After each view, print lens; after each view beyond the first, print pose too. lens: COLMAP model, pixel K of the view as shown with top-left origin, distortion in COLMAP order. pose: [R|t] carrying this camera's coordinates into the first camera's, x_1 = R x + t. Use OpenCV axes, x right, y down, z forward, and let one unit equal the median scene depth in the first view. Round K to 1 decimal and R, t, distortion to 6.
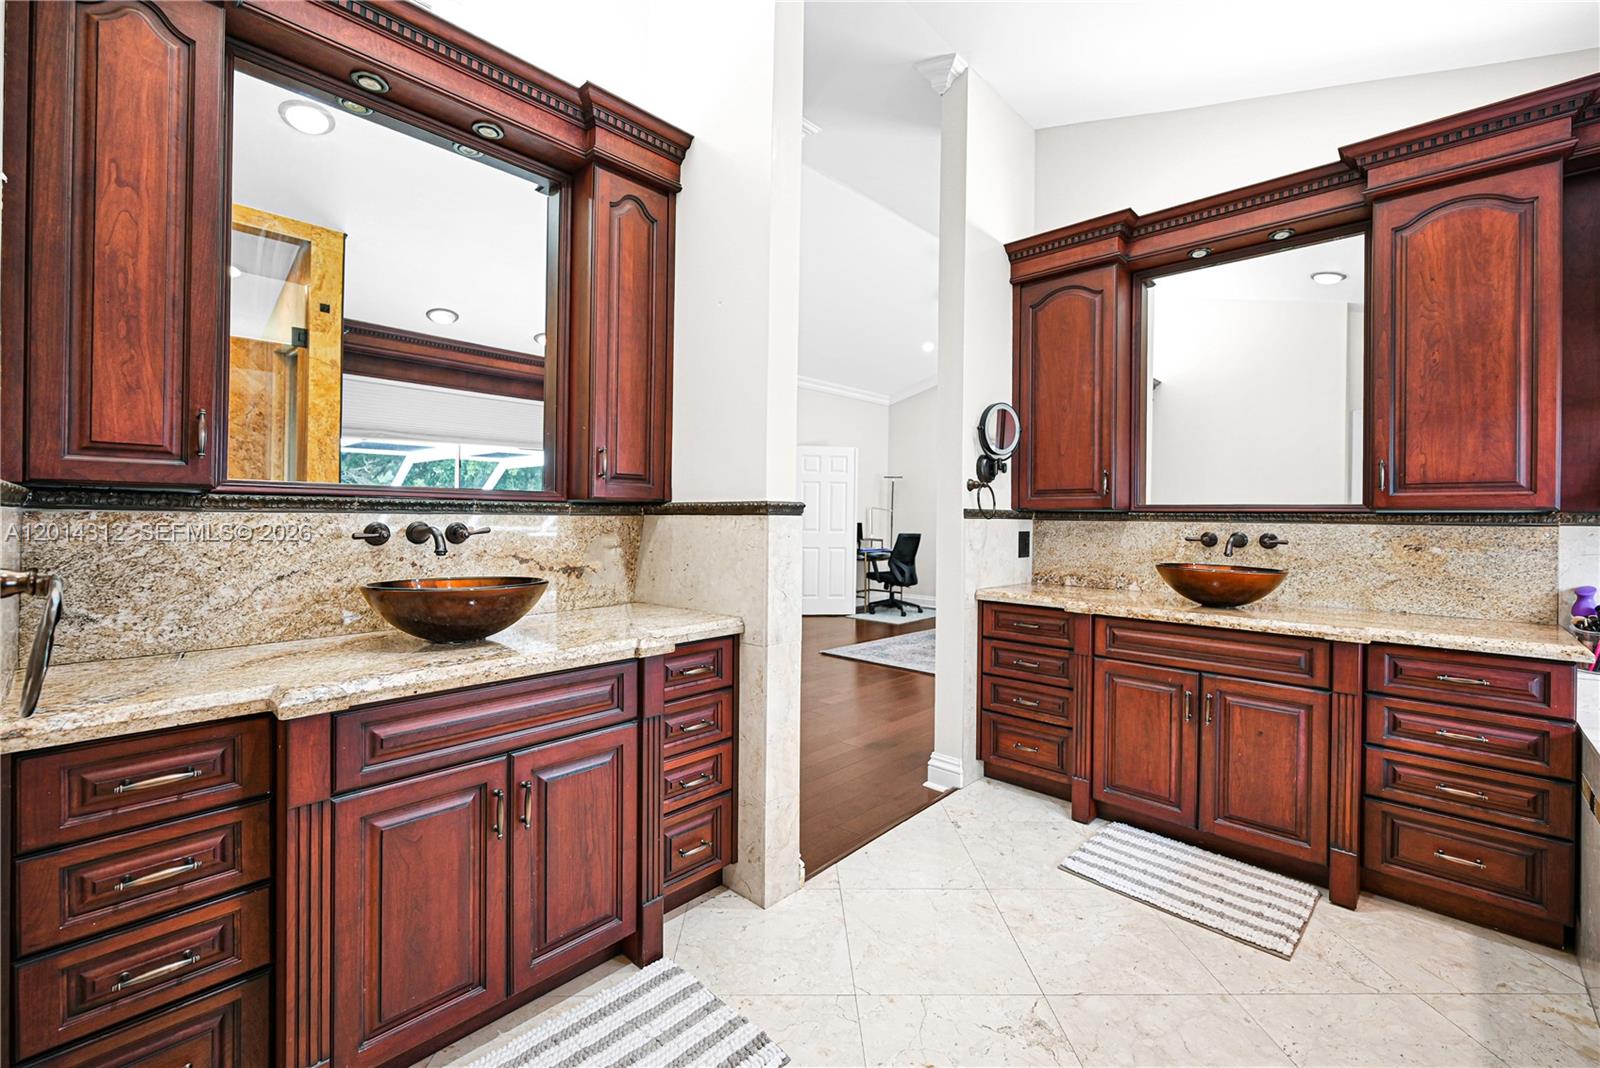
lens RADIAL K [[650.8, 0, 817.4], [0, 650.8, 515.2], [0, 0, 1]] dist [-0.001120, -0.000286]
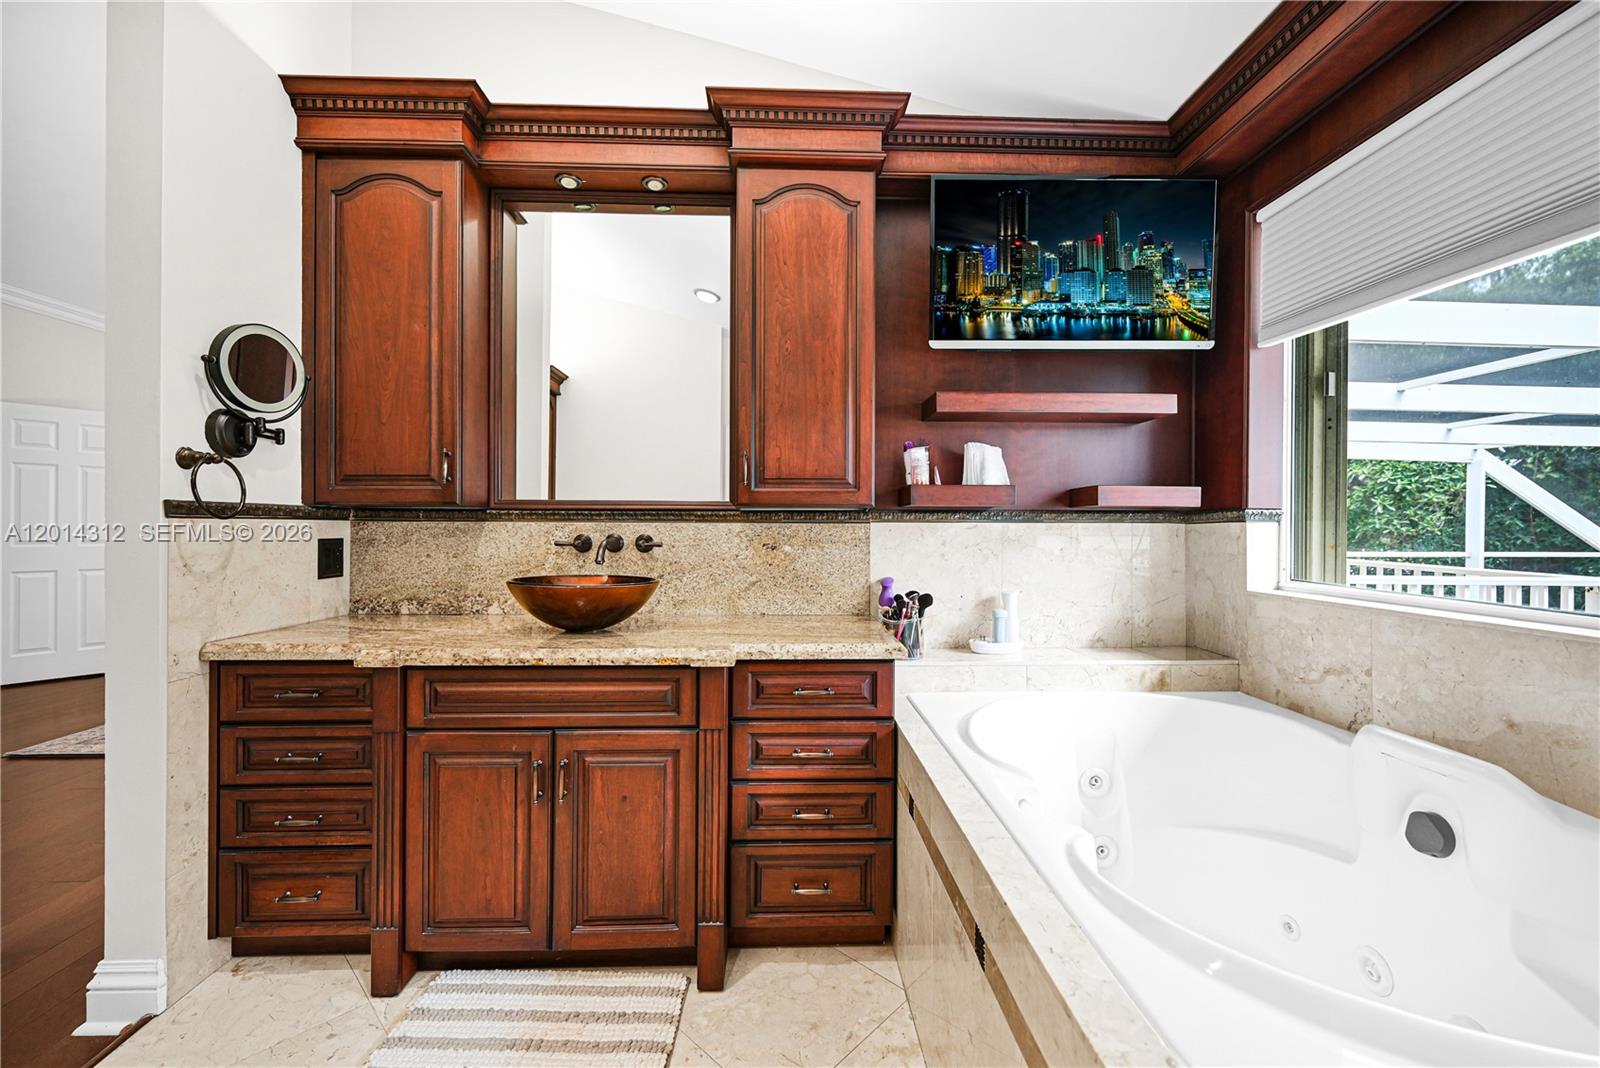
lens RADIAL K [[650.8, 0, 803.6], [0, 650.8, 527.9], [0, 0, 1]] dist [-0.001120, -0.000286]
pose [[0.694038, -0.011316, 0.719850, 0.258547], [0.001981, 0.999903, 0.013808, 0.009059], [-0.719936, -0.008157, 0.693992, 0.296805]]
